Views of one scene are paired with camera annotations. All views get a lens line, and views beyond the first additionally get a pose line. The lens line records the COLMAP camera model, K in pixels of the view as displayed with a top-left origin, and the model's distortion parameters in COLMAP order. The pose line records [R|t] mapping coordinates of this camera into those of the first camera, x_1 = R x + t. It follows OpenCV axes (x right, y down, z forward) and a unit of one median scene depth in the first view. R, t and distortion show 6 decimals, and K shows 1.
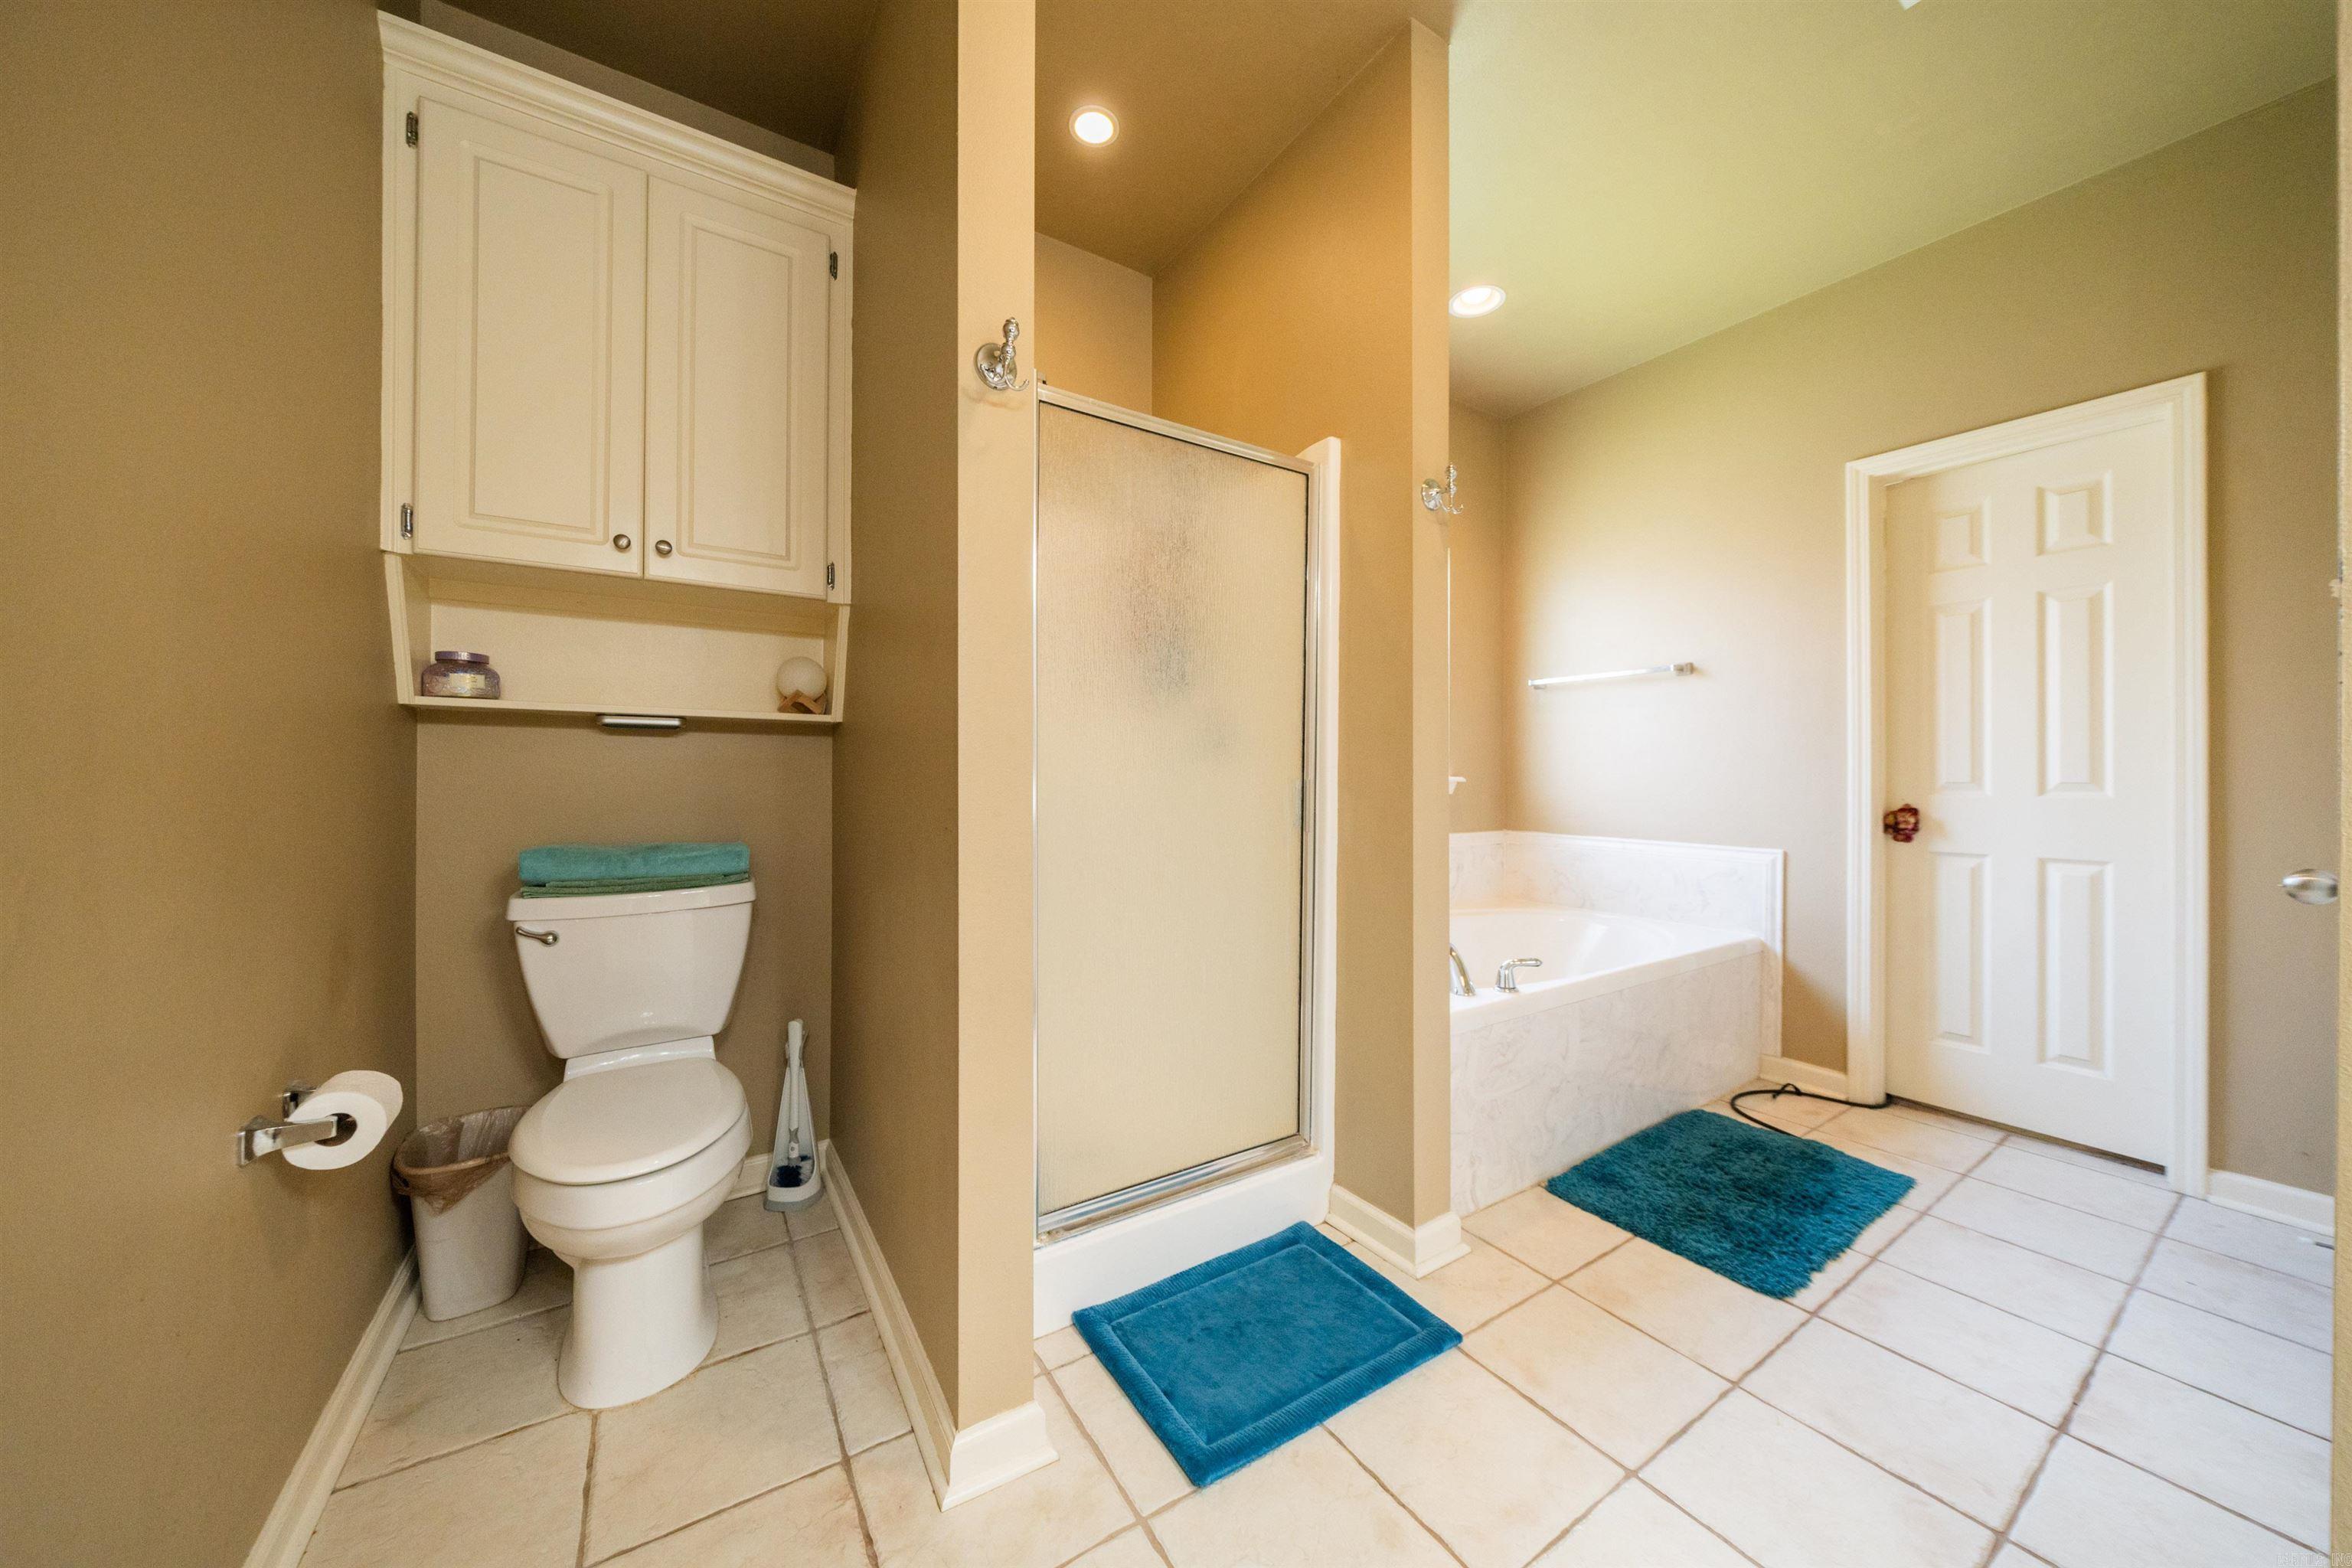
lens RADIAL K [[789.0, 0, 1177.0], [0, 789.0, 792.8], [0, 0, 1]] dist [-0.001820, -0.000059]
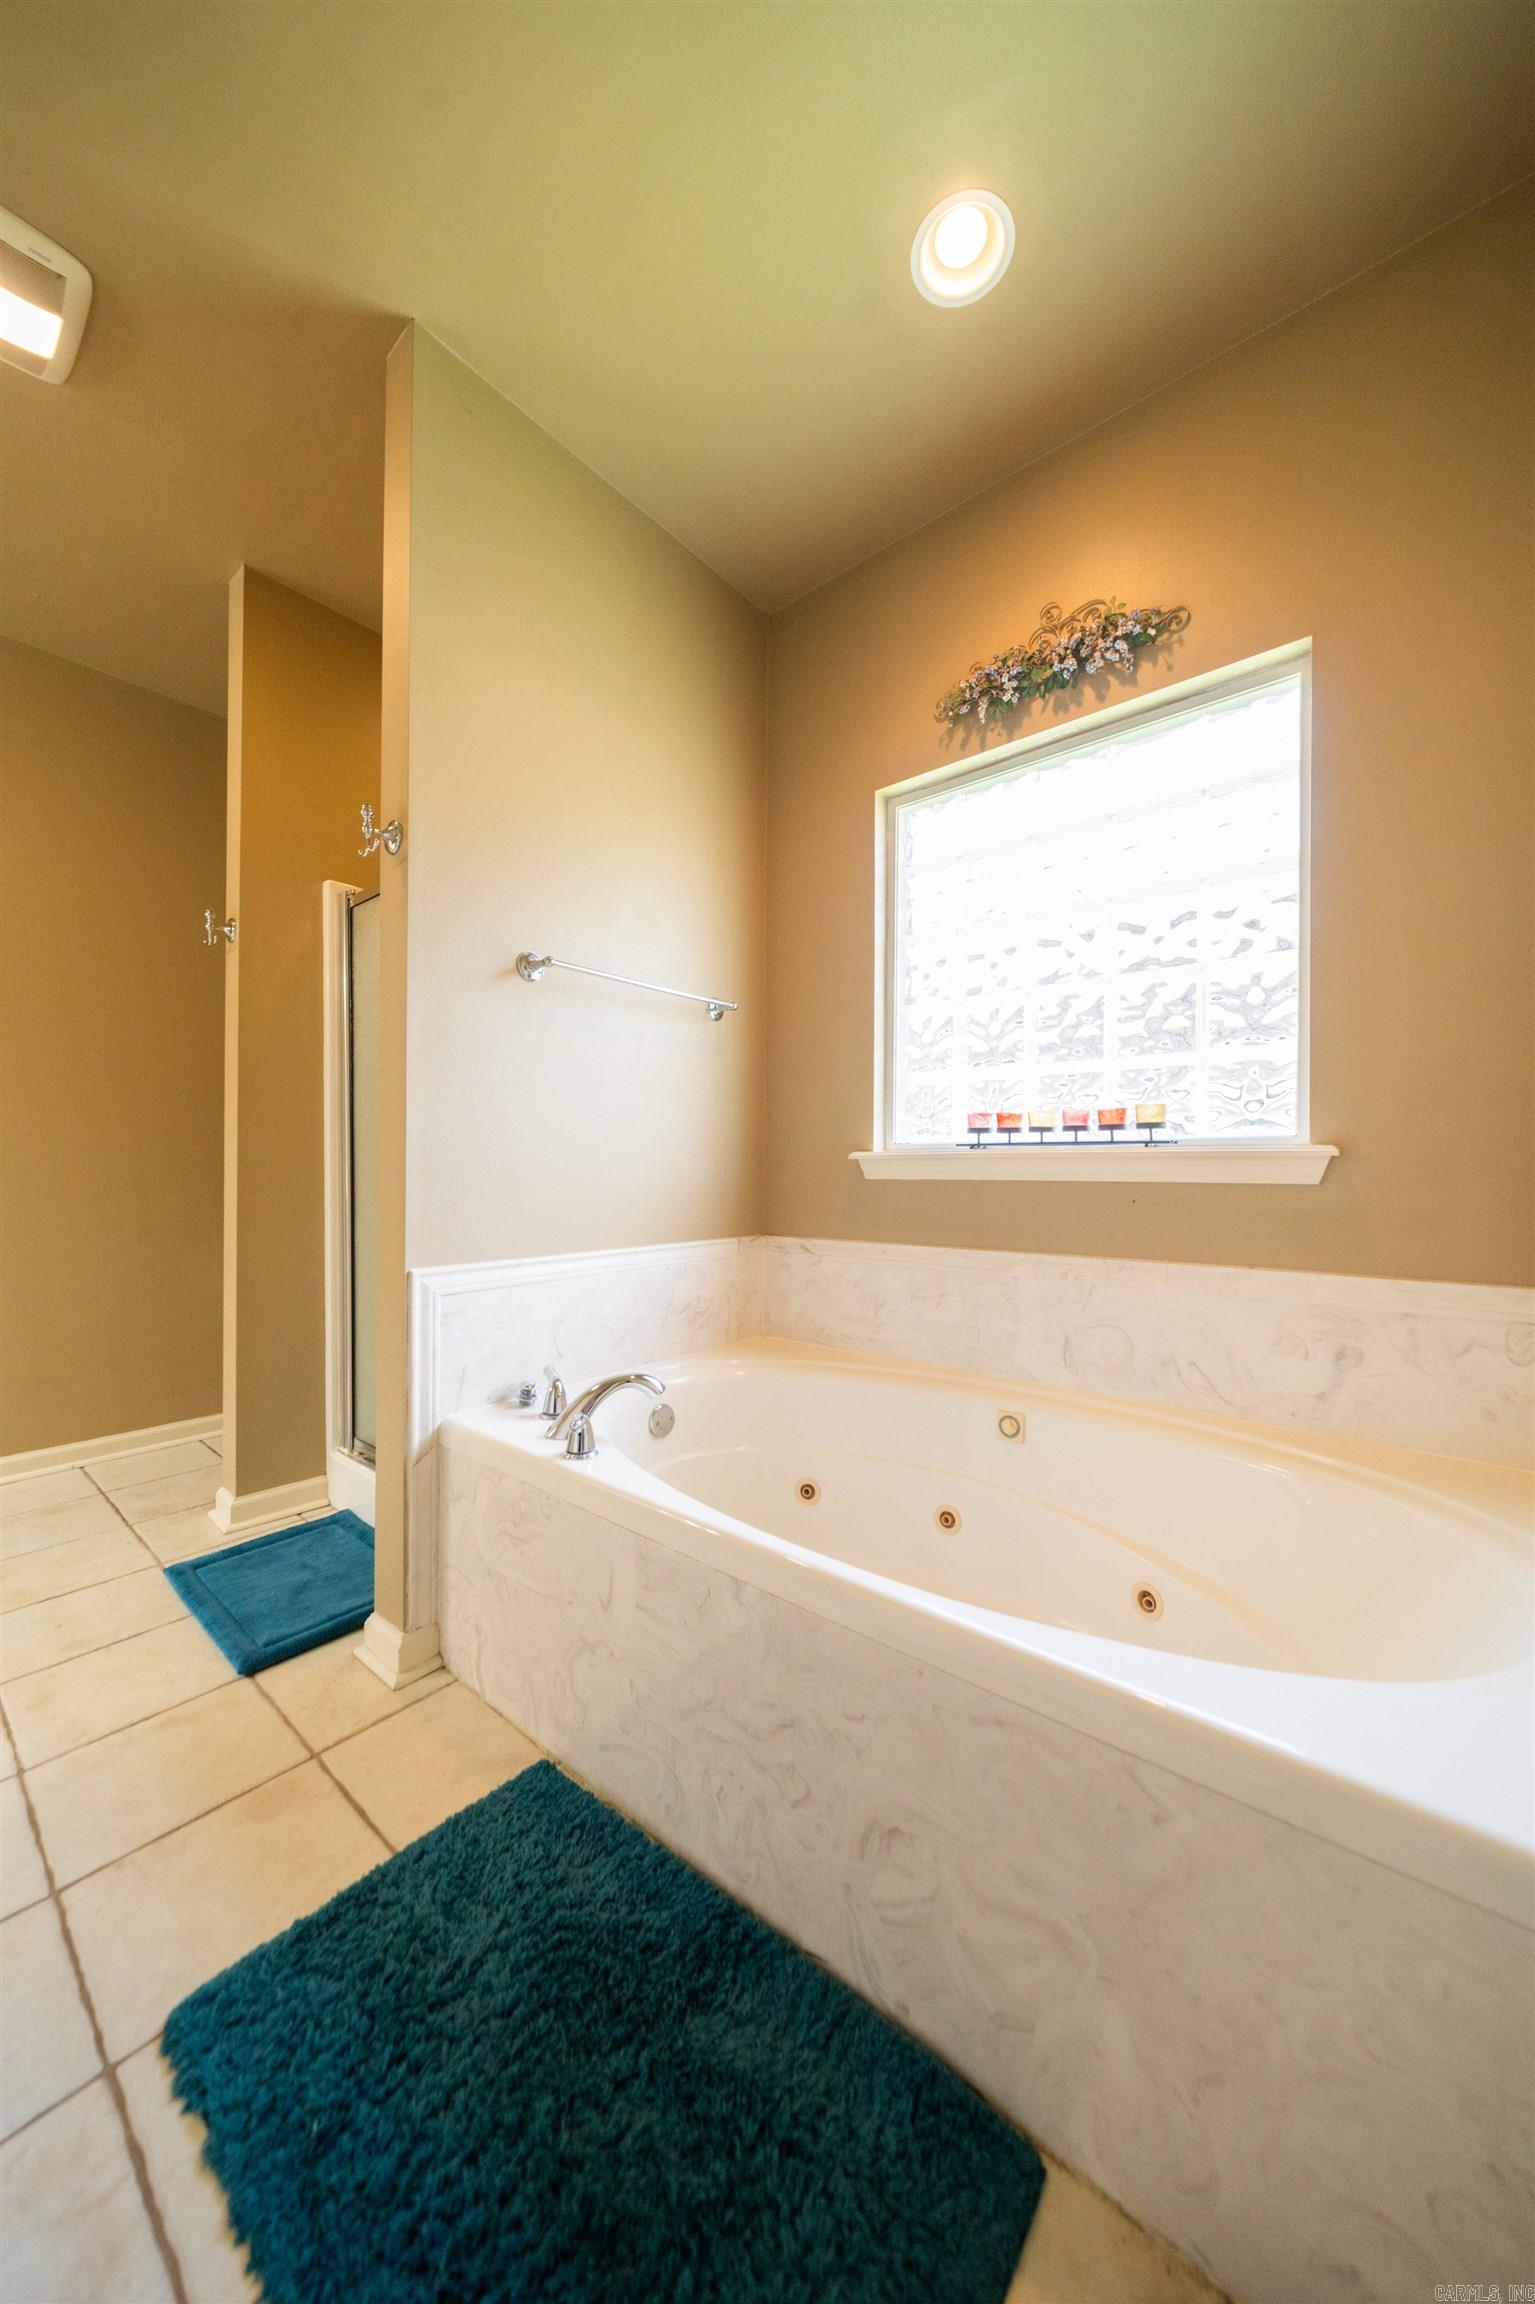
lens RADIAL K [[780.9, 0, 776.2], [0, 780.9, 1176.5], [0, 0, 1]] dist [-0.004514, -0.000297]
pose [[0.304188, 0.006166, -0.952592, 1.390625], [-0.007411, 0.999964, 0.004106, 0.012182], [0.952583, 0.005811, 0.304223, 1.206690]]
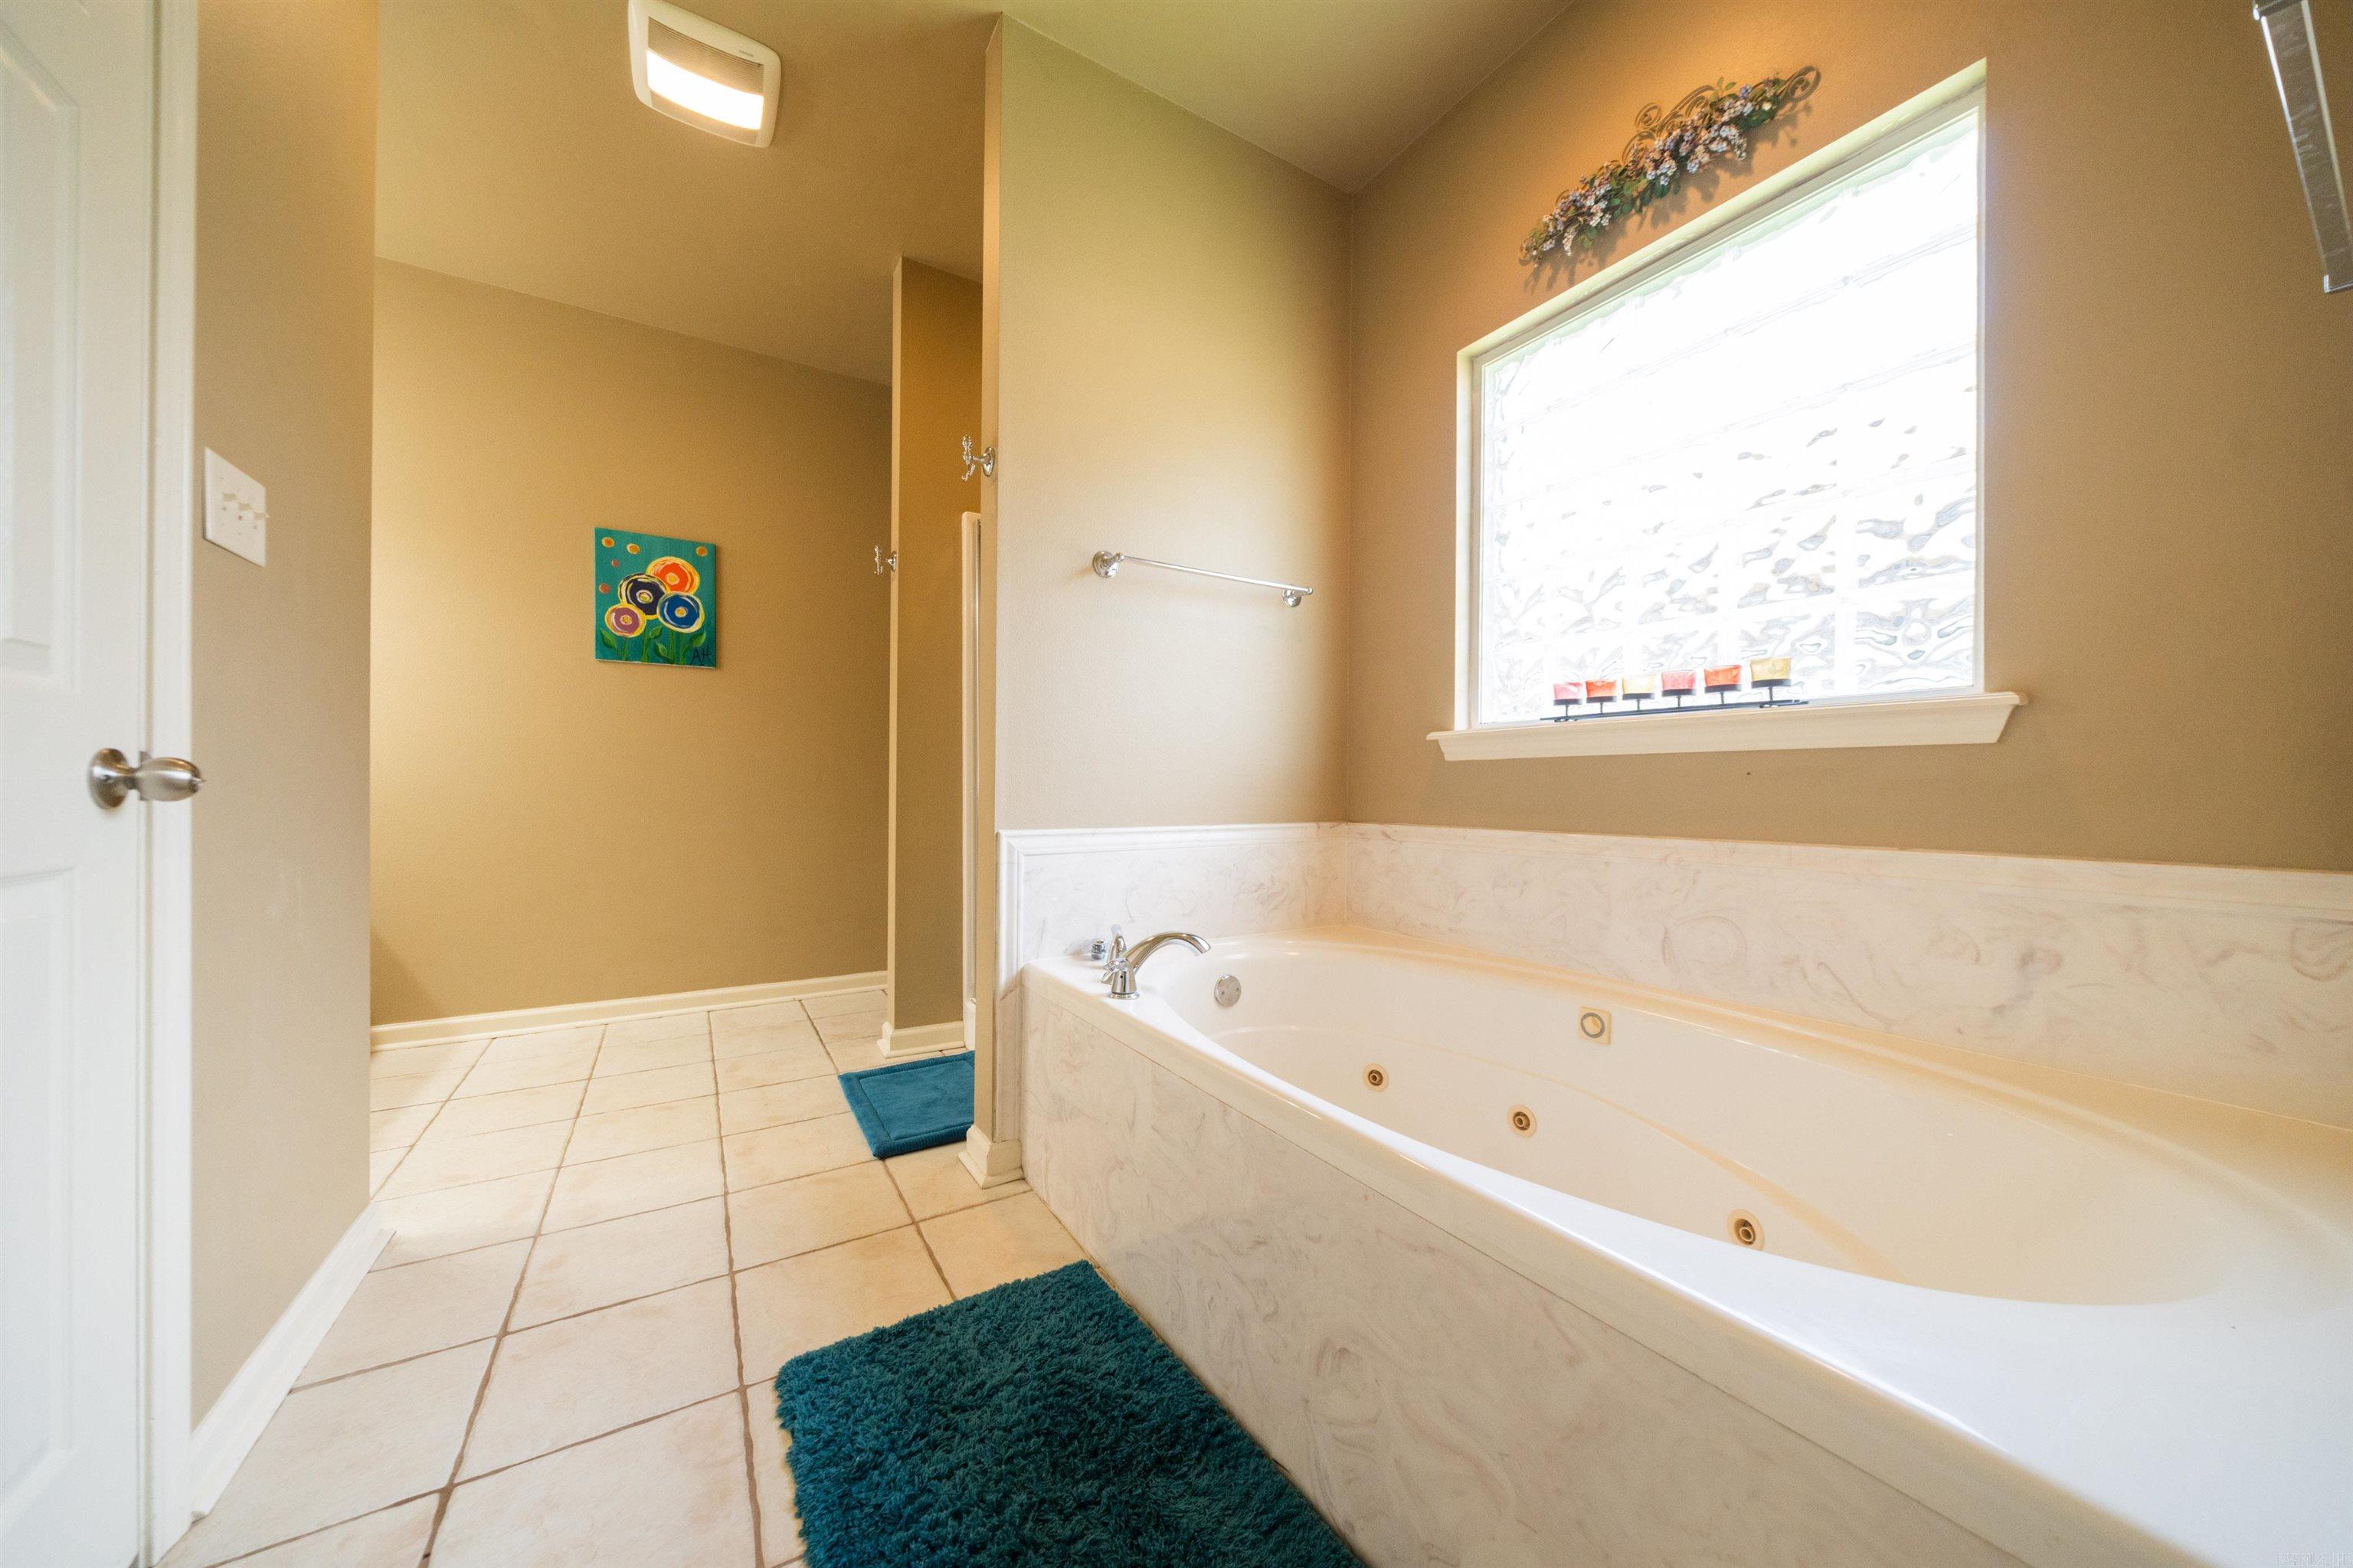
lens RADIAL K [[797.5, 0, 1174.7], [0, 797.5, 793.9], [0, 0, 1]] dist [-0.004514, -0.000297]
pose [[-0.024258, 0.003066, -0.999701, 1.471821], [-0.009686, 0.999948, 0.003302, 0.073936], [0.999659, 0.009763, -0.024227, 1.345584]]
